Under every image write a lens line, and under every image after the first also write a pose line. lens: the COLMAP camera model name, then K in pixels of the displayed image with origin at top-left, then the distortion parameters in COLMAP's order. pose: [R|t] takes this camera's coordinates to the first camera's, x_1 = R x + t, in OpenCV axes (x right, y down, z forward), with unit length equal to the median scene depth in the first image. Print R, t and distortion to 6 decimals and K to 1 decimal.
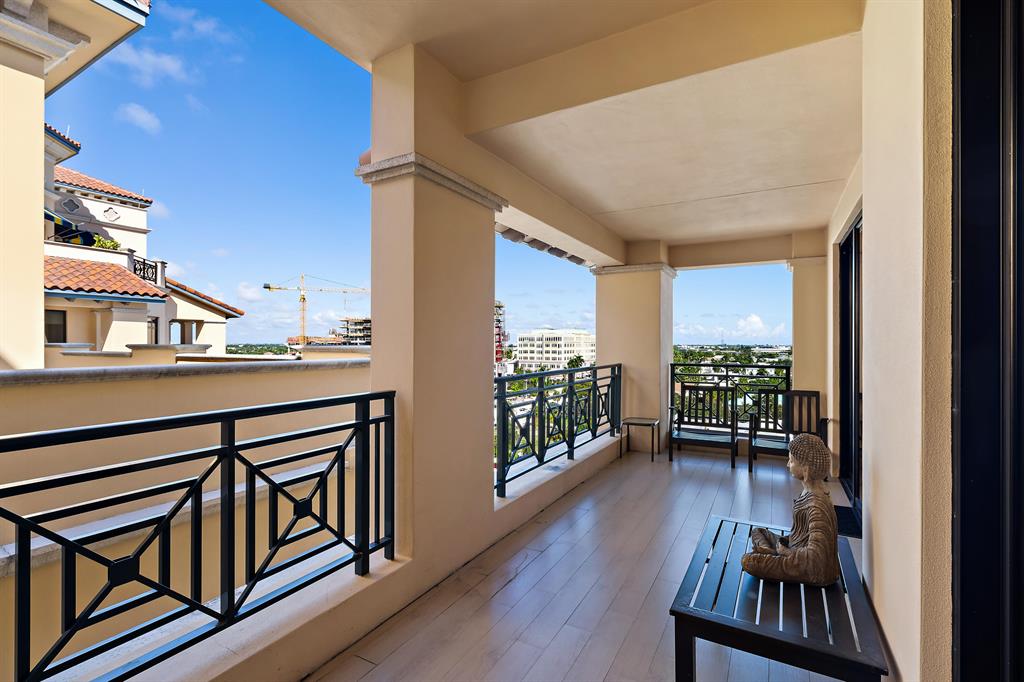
lens RADIAL K [[469.0, 0, 513.4], [0, 469.0, 335.8], [0, 0, 1]] dist [-0.001985, -0.000154]
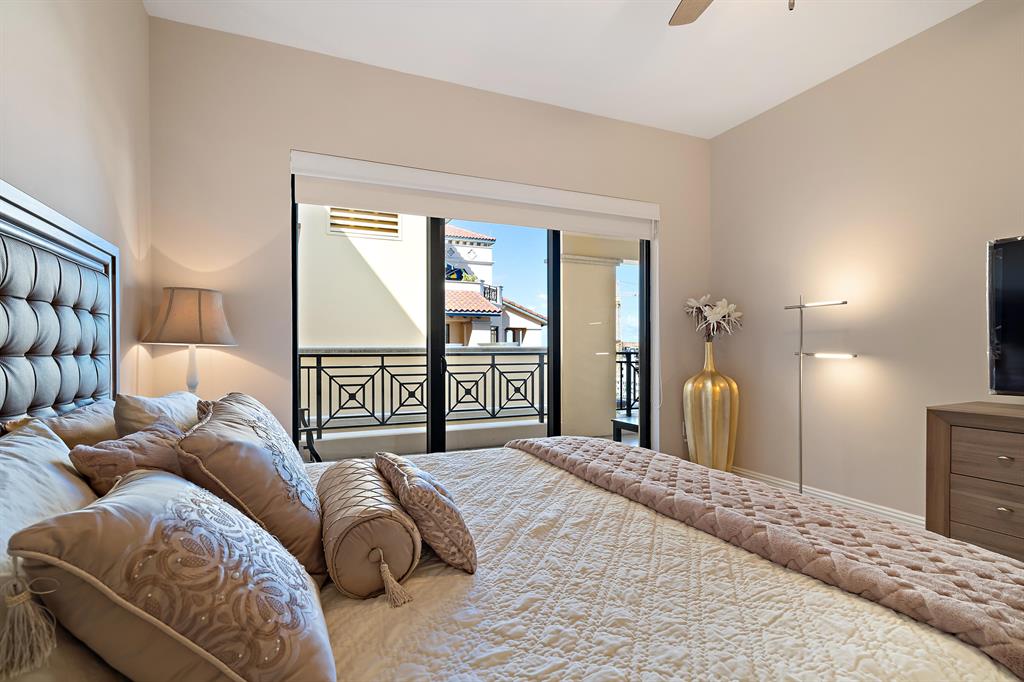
lens RADIAL K [[500.2, 0, 515.8], [0, 500.2, 338.1], [0, 0, 1]] dist [-0.001853, 0.000132]
pose [[0.809372, -0.016036, -0.587078, 0.193853], [0.012688, 0.999871, -0.009819, 0.012075], [0.587160, 0.000499, 0.809471, -0.213264]]
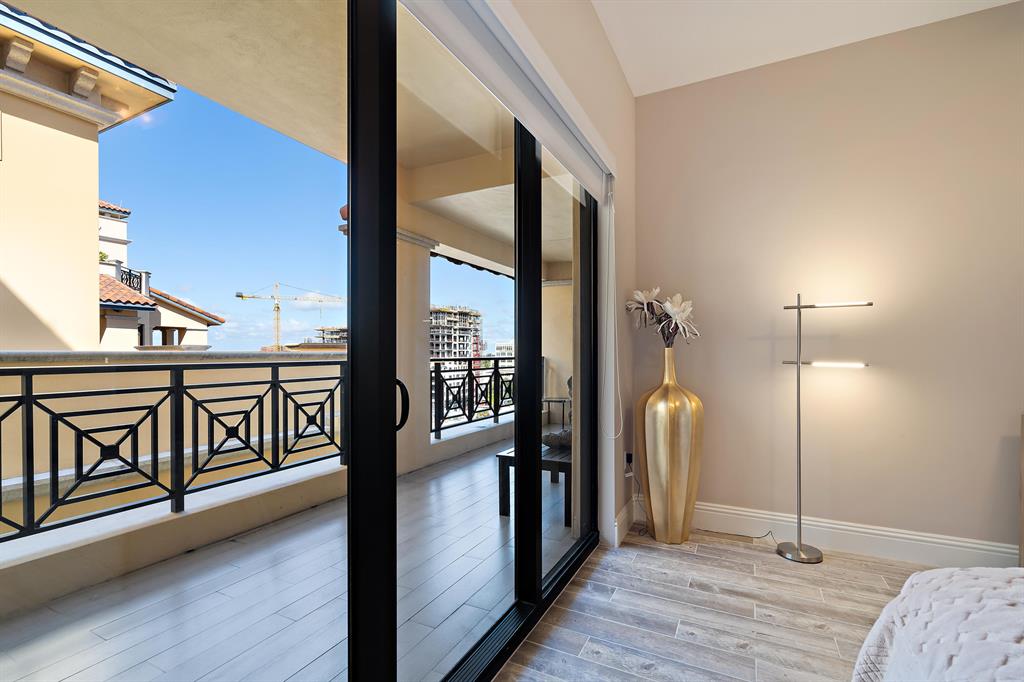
lens RADIAL K [[468.5, 0, 513.1], [0, 468.5, 346.3], [0, 0, 1]] dist [0.002649, 0.000412]
pose [[0.998981, -0.002960, 0.045025, 0.036782], [0.002839, 0.999992, 0.002747, 0.011558], [-0.045033, -0.002617, 0.998982, -0.124847]]
